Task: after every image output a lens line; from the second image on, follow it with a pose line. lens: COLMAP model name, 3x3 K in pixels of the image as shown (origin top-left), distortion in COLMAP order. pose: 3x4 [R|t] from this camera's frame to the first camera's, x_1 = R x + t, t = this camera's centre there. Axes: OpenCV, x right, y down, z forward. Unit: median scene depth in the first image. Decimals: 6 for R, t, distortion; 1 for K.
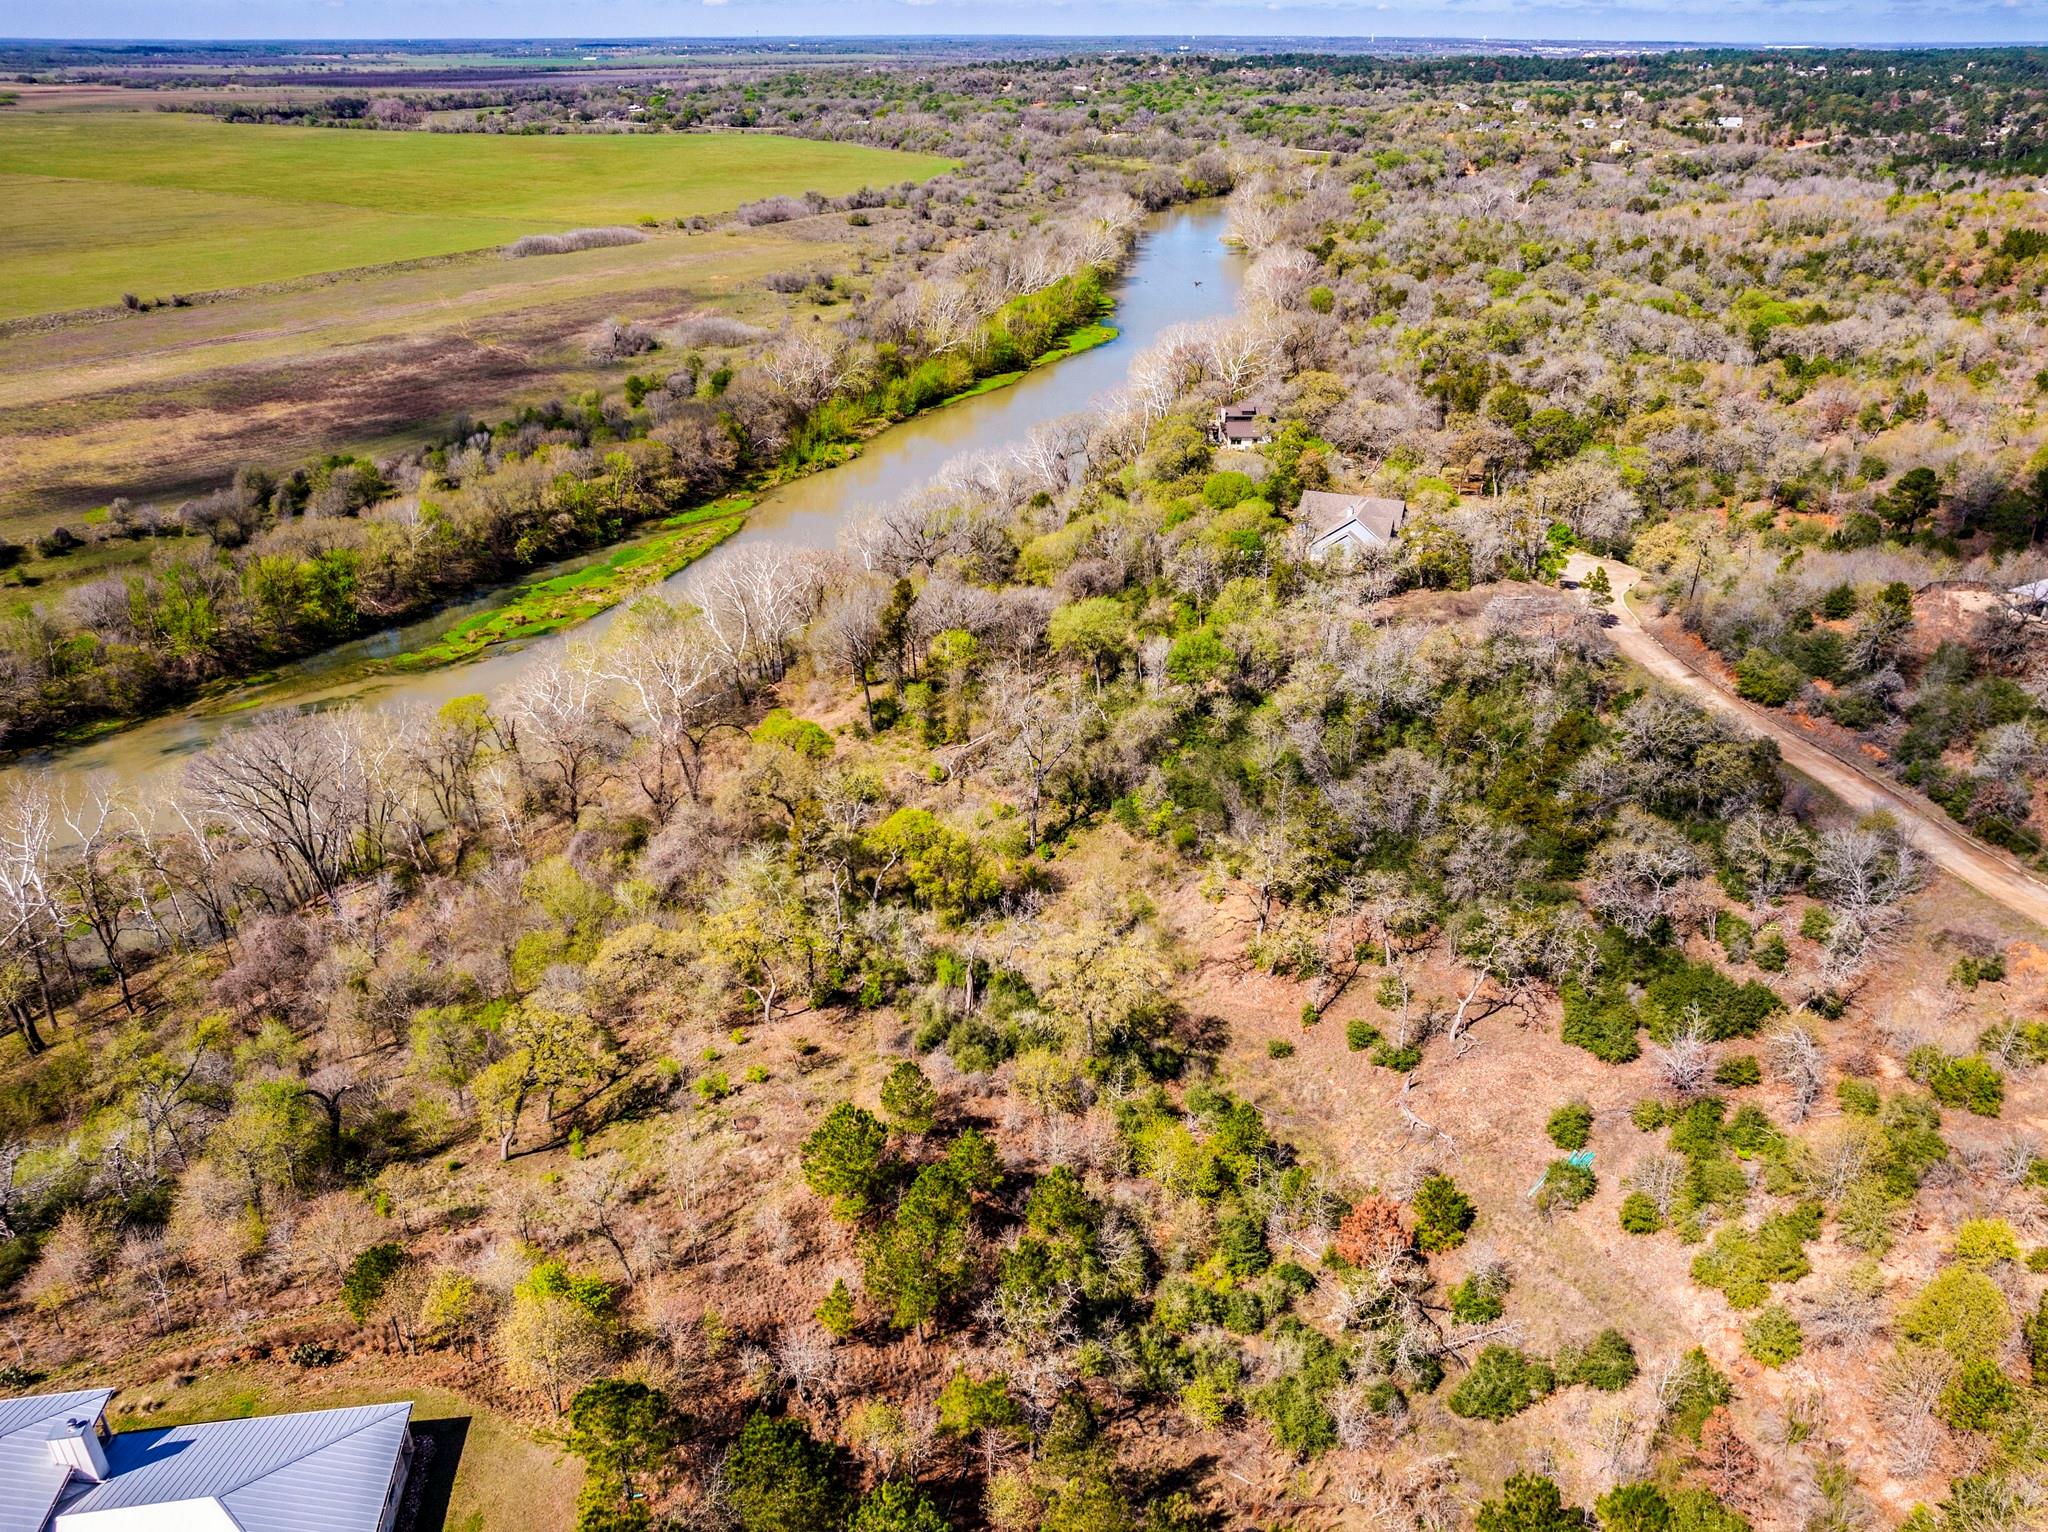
lens RADIAL K [[1548.2, 0, 1024.0], [0, 1548.2, 766.0], [0, 0, 1]] dist [-0.087753, 0.094615]
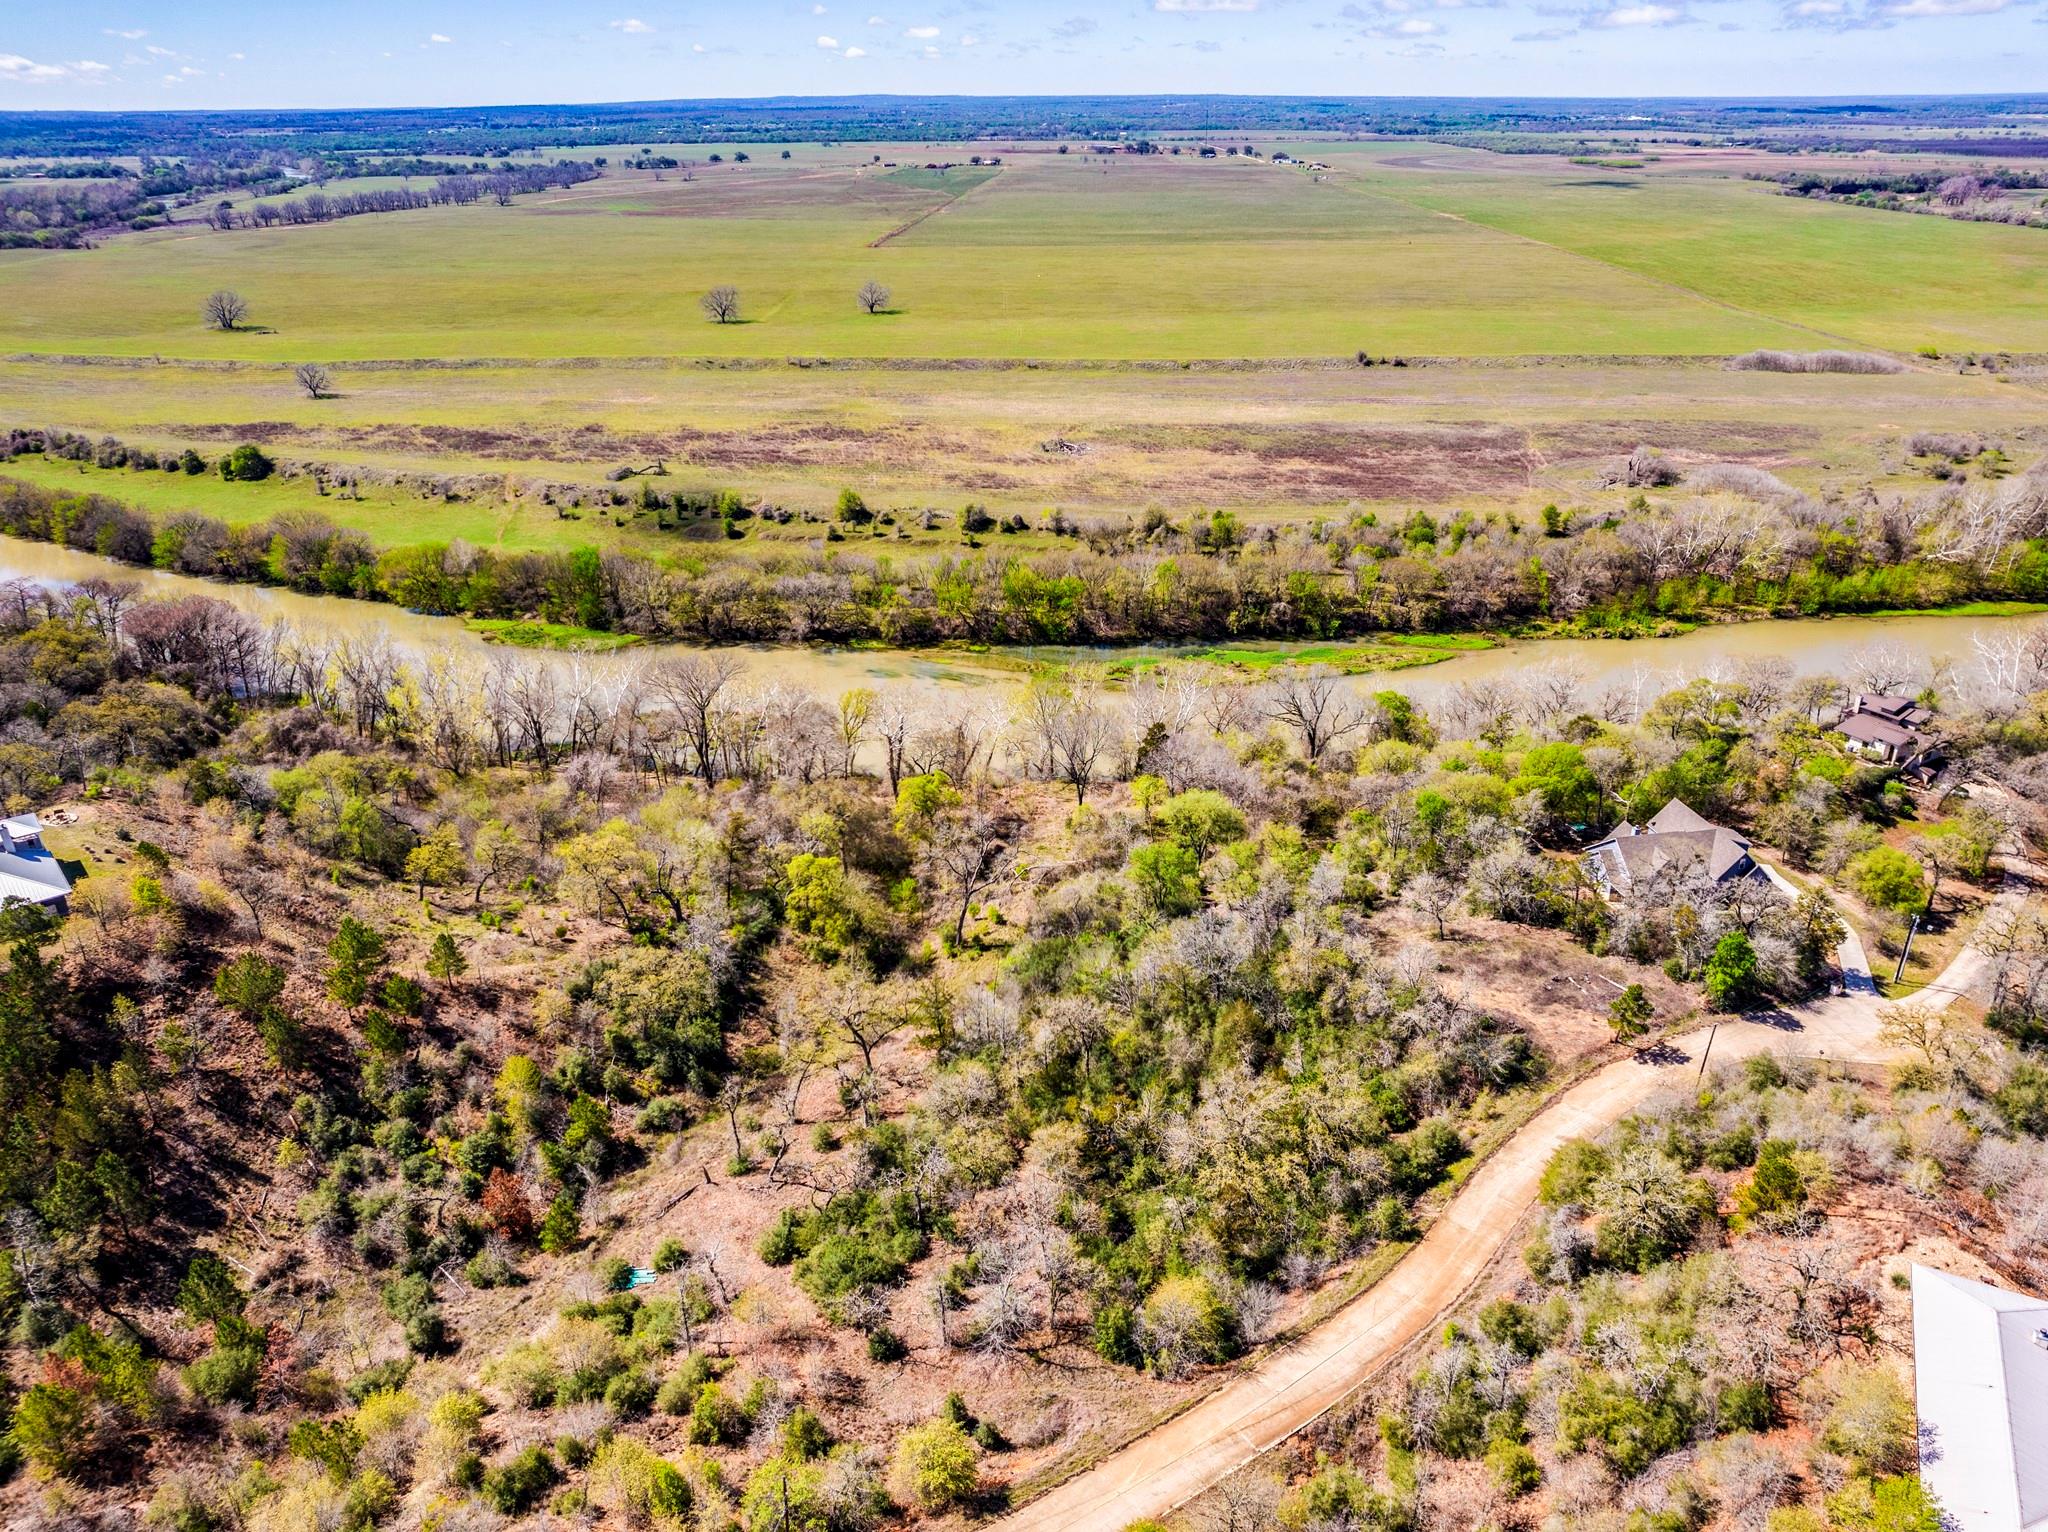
lens RADIAL K [[1493.2, 0, 1034.5], [0, 1493.2, 769.2], [0, 0, 1]] dist [-0.087020, 0.084002]
pose [[0.546321, 0.349870, -0.761002, 0.241014], [-0.357487, 0.919065, 0.165900, -0.079617], [0.757454, 0.181413, 0.627179, 0.076983]]
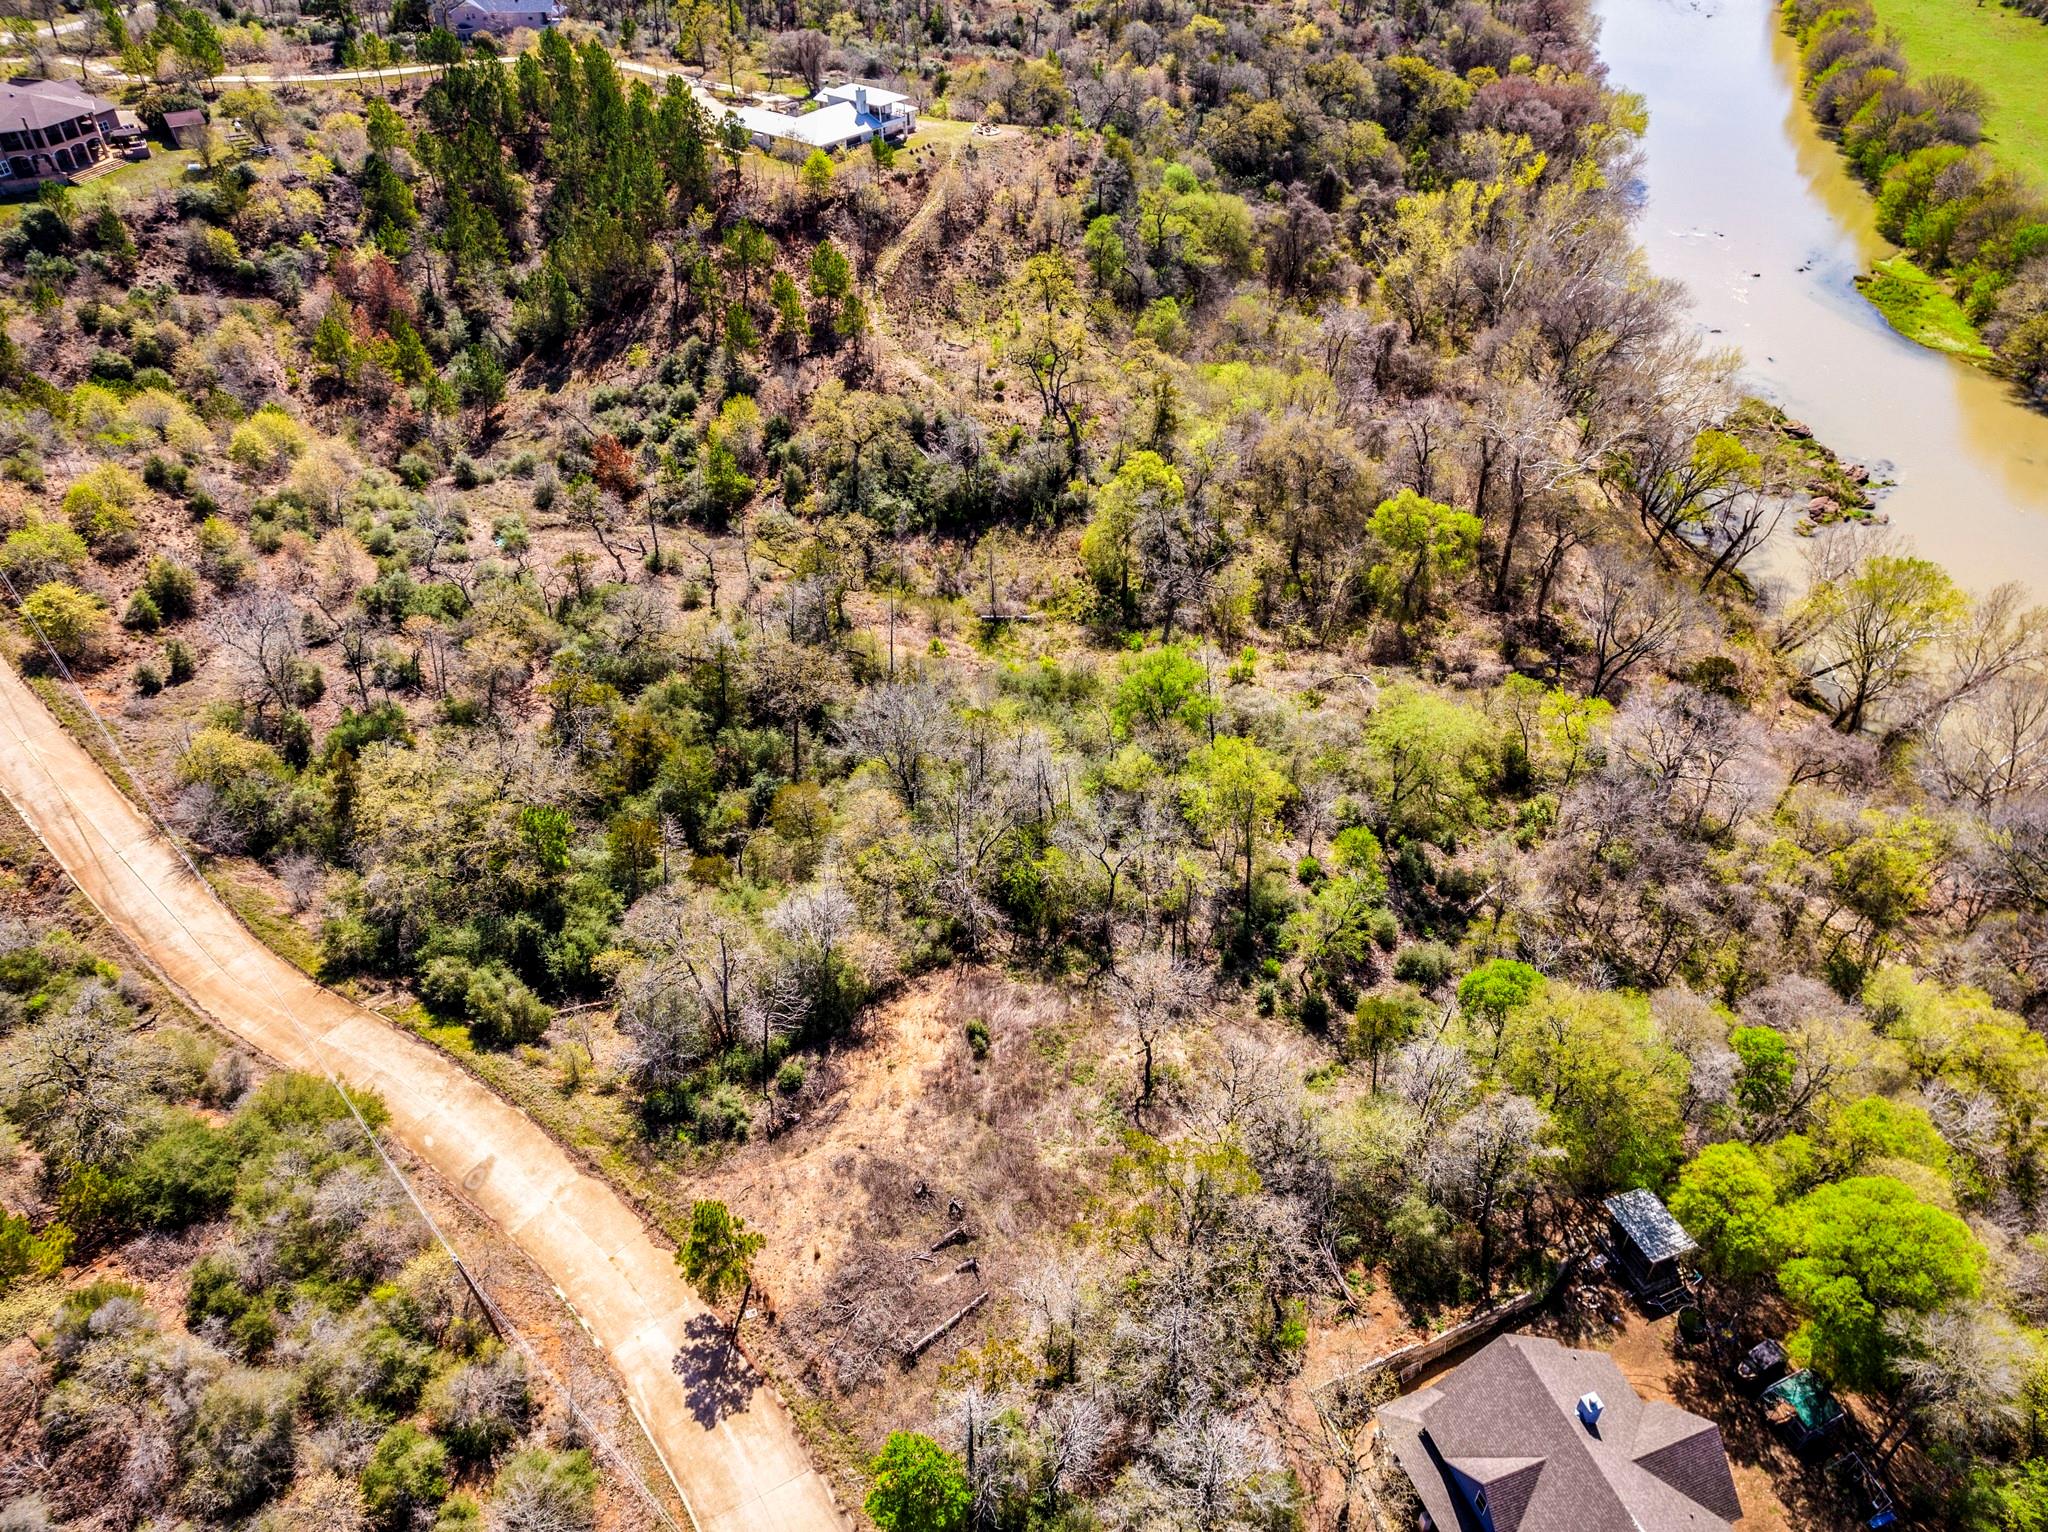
lens RADIAL K [[1493.2, 0, 1034.5], [0, 1493.2, 769.2], [0, 0, 1]] dist [-0.087020, 0.084002]
pose [[-0.743104, 0.413235, -0.526340, 0.149432], [-0.286993, 0.513734, 0.808525, -0.162061], [0.604510, 0.751873, -0.263162, 0.334709]]
